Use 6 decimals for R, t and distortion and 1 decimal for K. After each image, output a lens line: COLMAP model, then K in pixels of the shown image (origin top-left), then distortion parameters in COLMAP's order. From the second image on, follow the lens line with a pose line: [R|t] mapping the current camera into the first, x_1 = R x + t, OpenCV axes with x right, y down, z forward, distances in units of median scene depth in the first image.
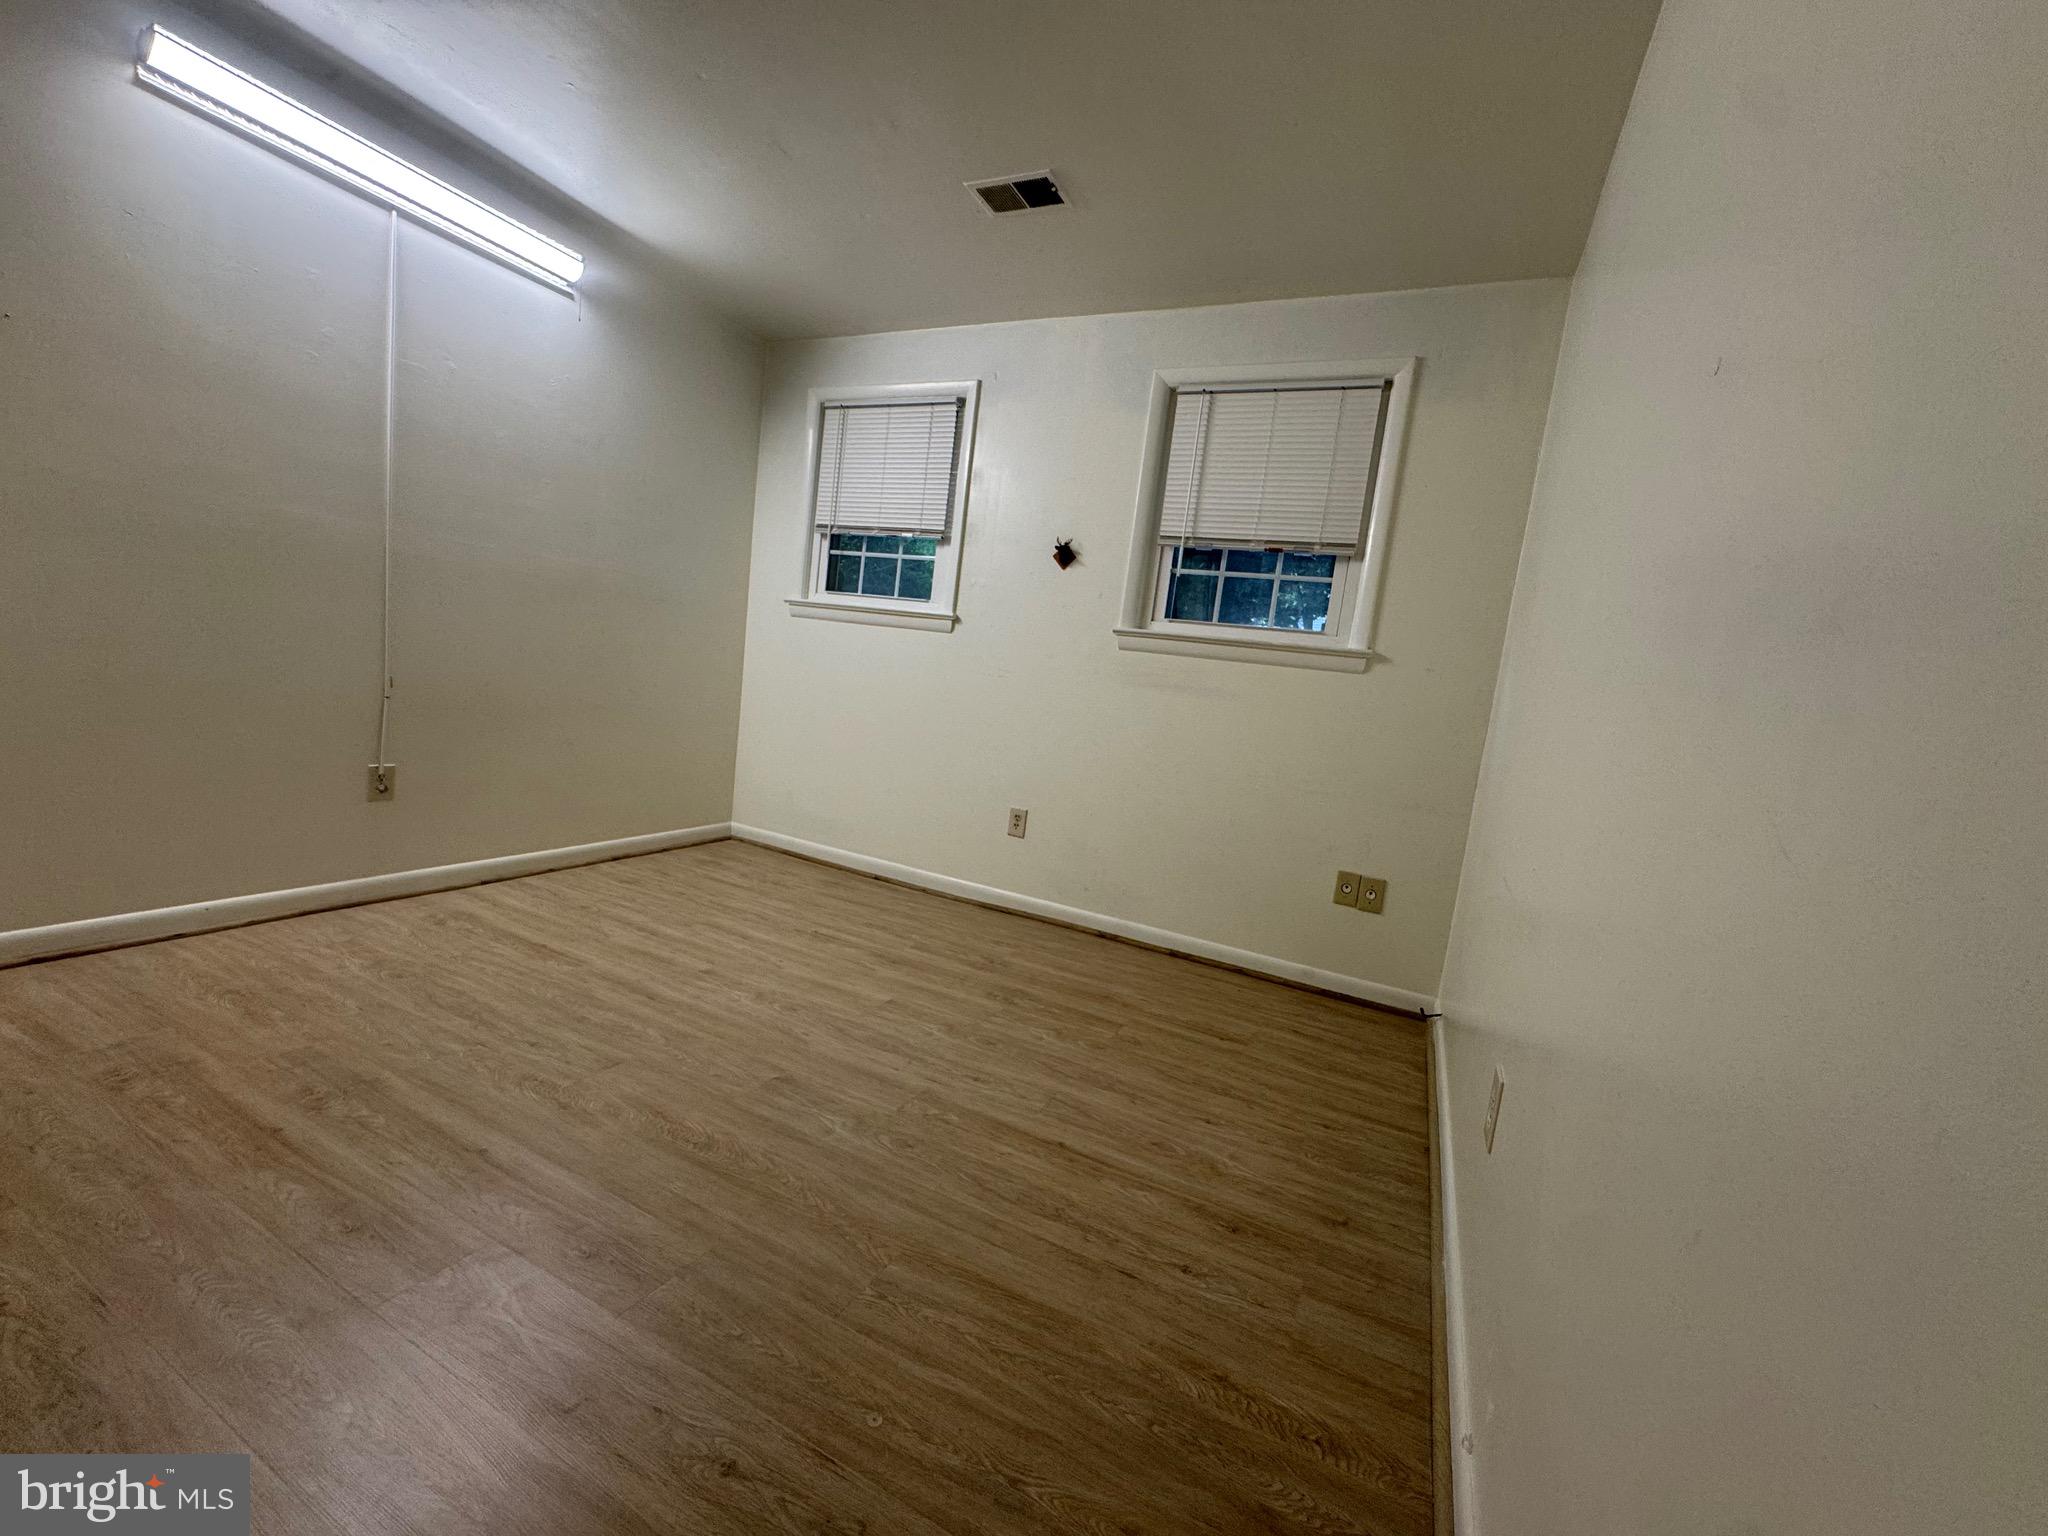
lens RADIAL K [[817.3, 0, 1023.8], [0, 817.3, 767.9], [0, 0, 1]] dist [-0.003489, 0.000611]
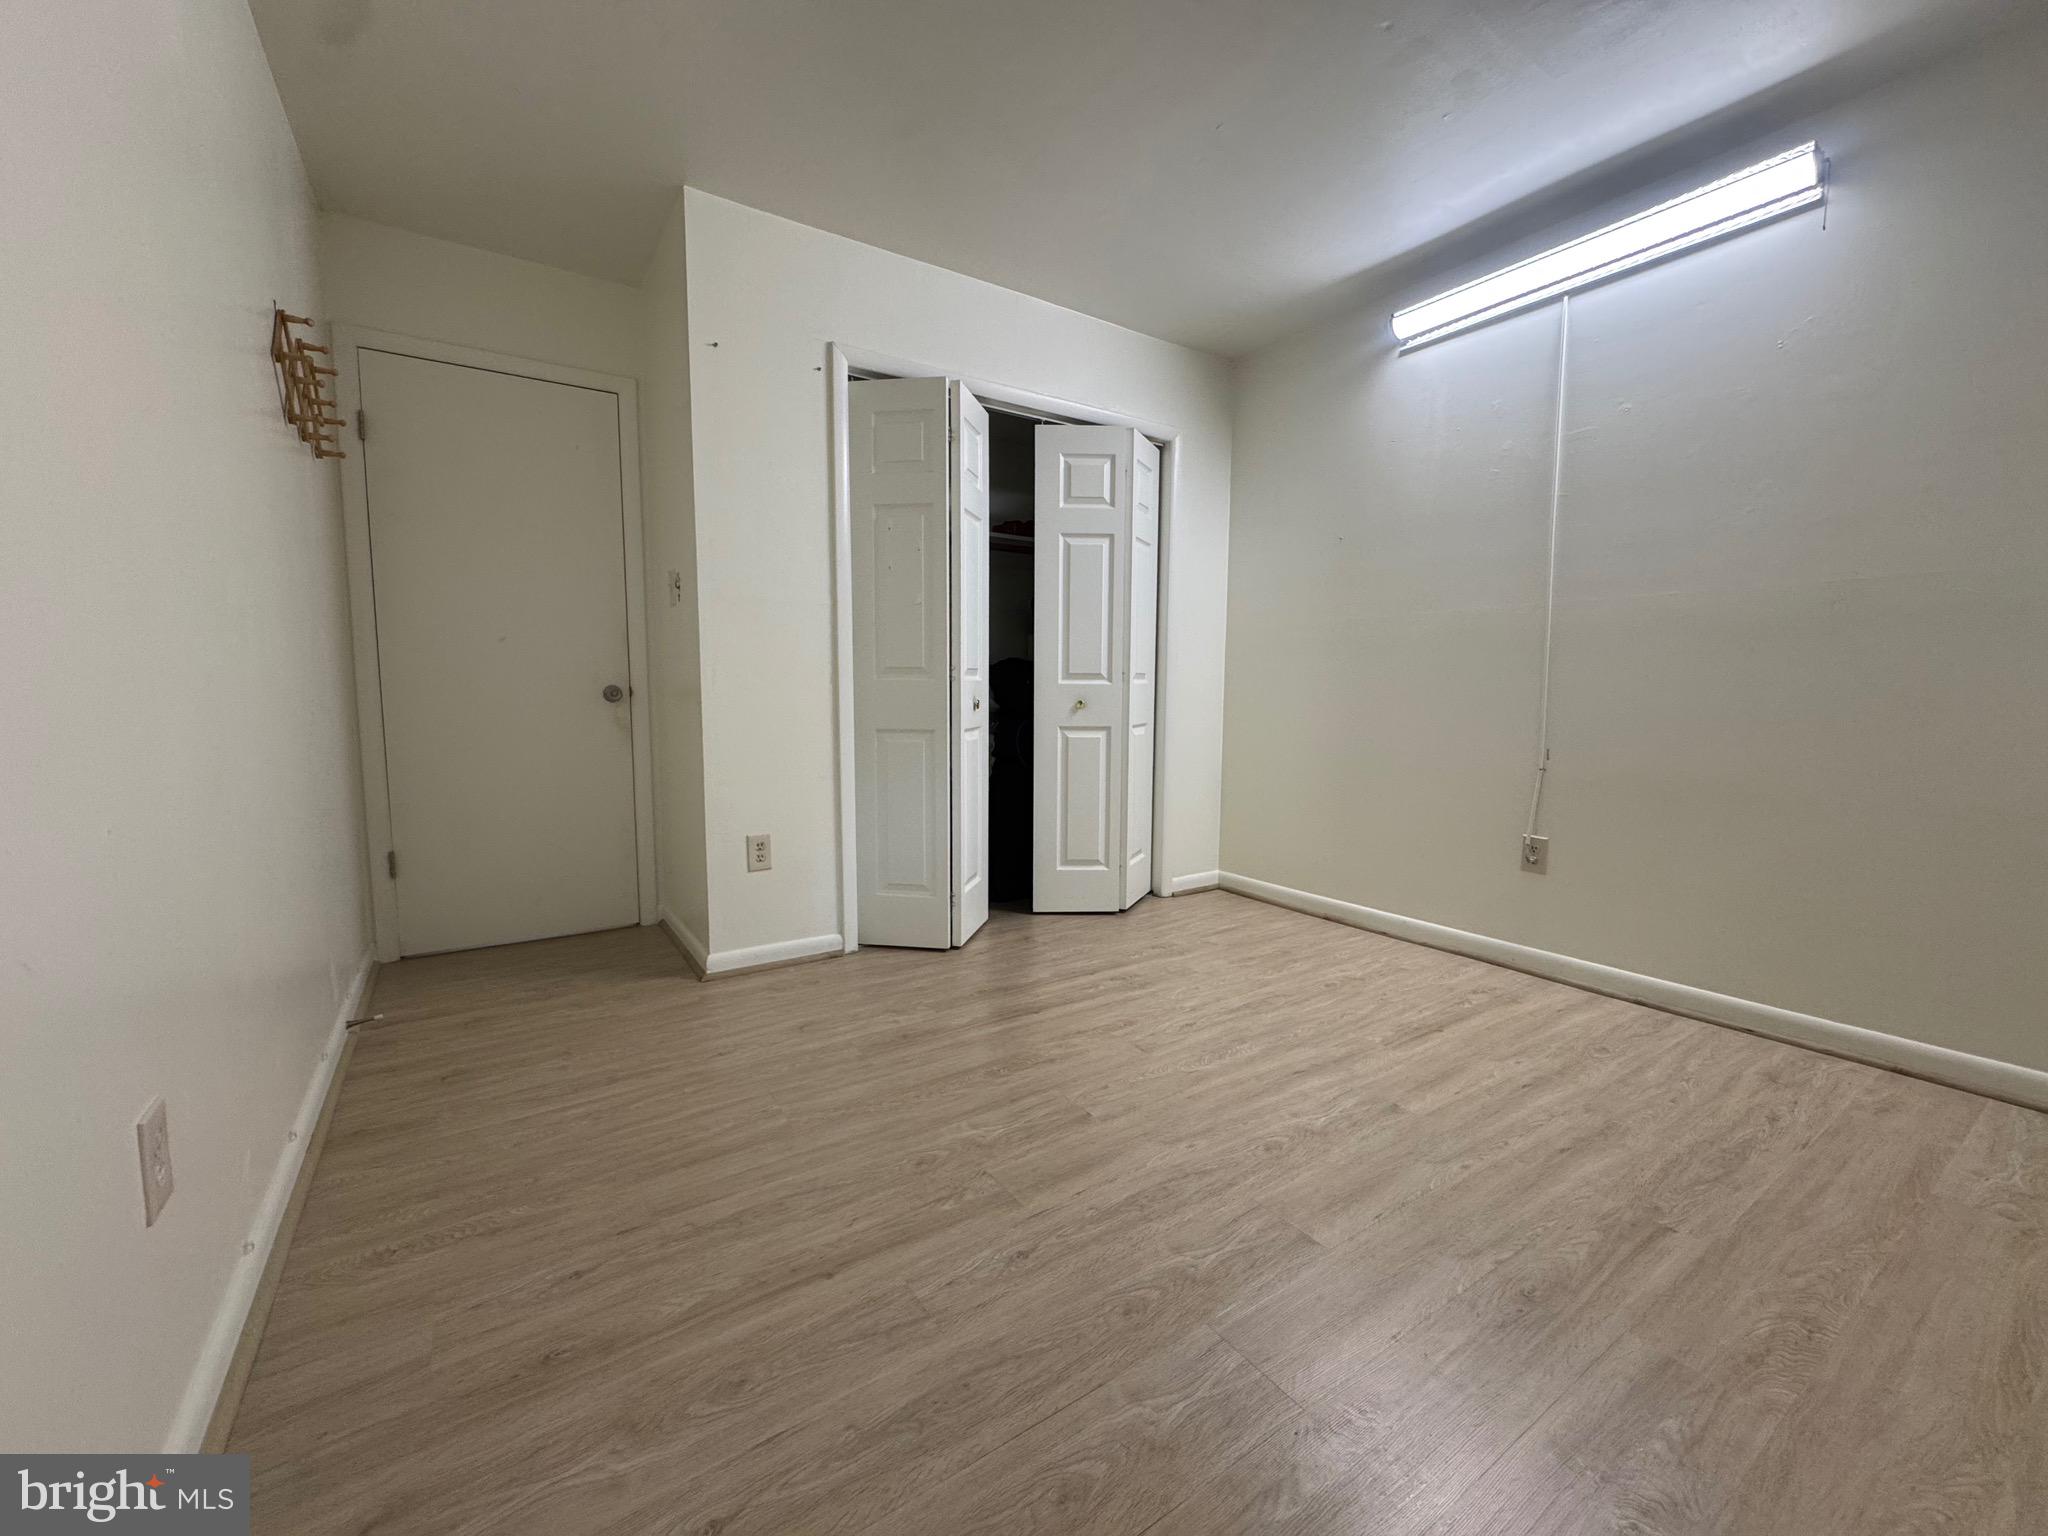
lens RADIAL K [[817.3, 0, 1021.9], [0, 817.3, 764.8], [0, 0, 1]] dist [-0.003489, 0.000611]
pose [[-0.496852, -0.037793, -0.867012, 0.487092], [-0.161576, 0.985611, 0.049631, -0.045879], [0.852661, 0.164748, -0.495809, 1.138340]]
